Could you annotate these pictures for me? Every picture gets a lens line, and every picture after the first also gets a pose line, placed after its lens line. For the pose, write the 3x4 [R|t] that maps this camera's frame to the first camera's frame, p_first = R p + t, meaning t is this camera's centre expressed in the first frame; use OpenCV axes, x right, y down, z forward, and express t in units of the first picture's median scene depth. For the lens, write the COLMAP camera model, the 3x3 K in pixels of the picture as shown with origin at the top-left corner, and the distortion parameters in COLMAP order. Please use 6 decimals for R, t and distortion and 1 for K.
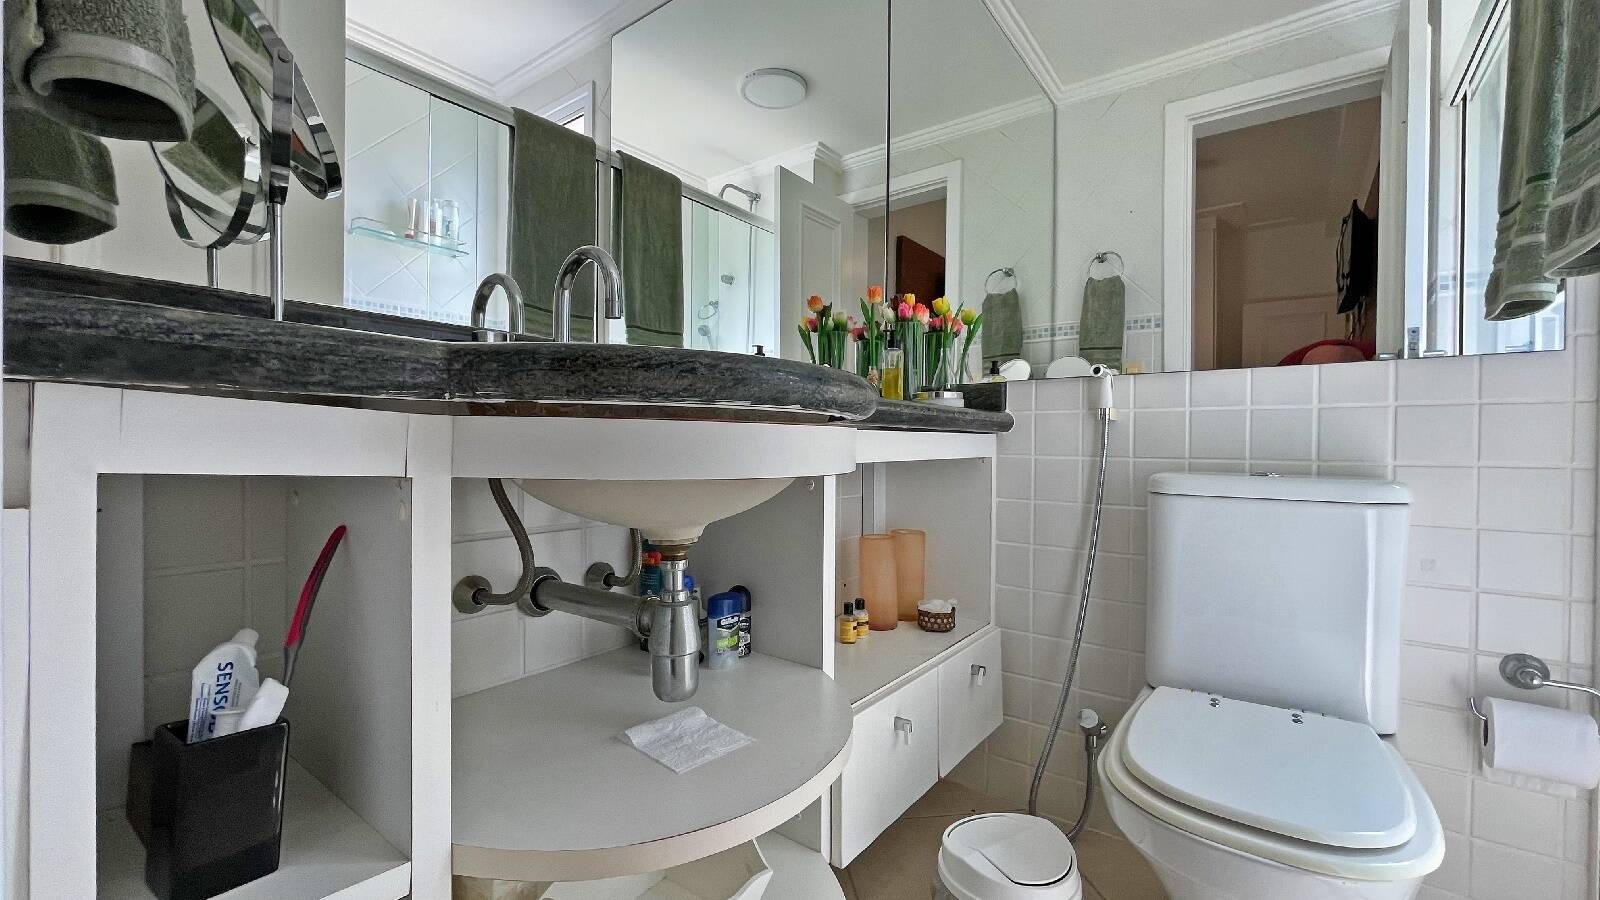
lens RADIAL K [[653.8, 0, 800.0], [0, 653.8, 450.0], [0, 0, 1]] dist [-0.002364, -0.001108]
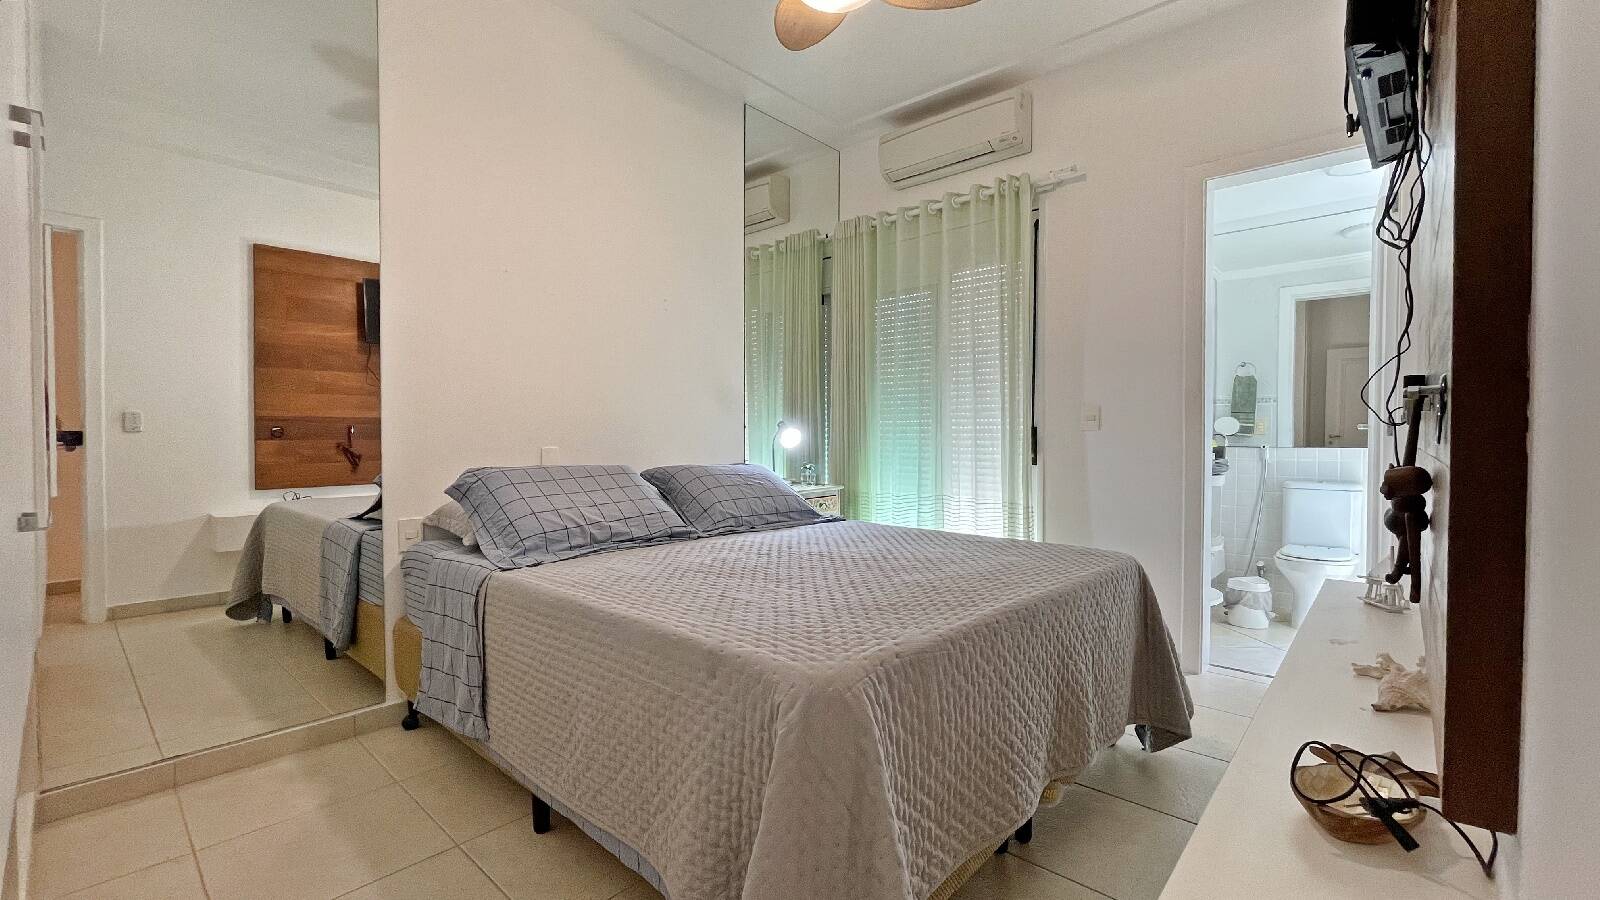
lens RADIAL K [[653.8, 0, 800.0], [0, 653.8, 450.0], [0, 0, 1]] dist [-0.002364, -0.001108]
pose [[0.995859, 0.003602, -0.090842, -1.383758], [-0.001979, 0.999837, 0.017942, -0.154195], [0.090892, -0.017688, 0.995704, -2.165328]]
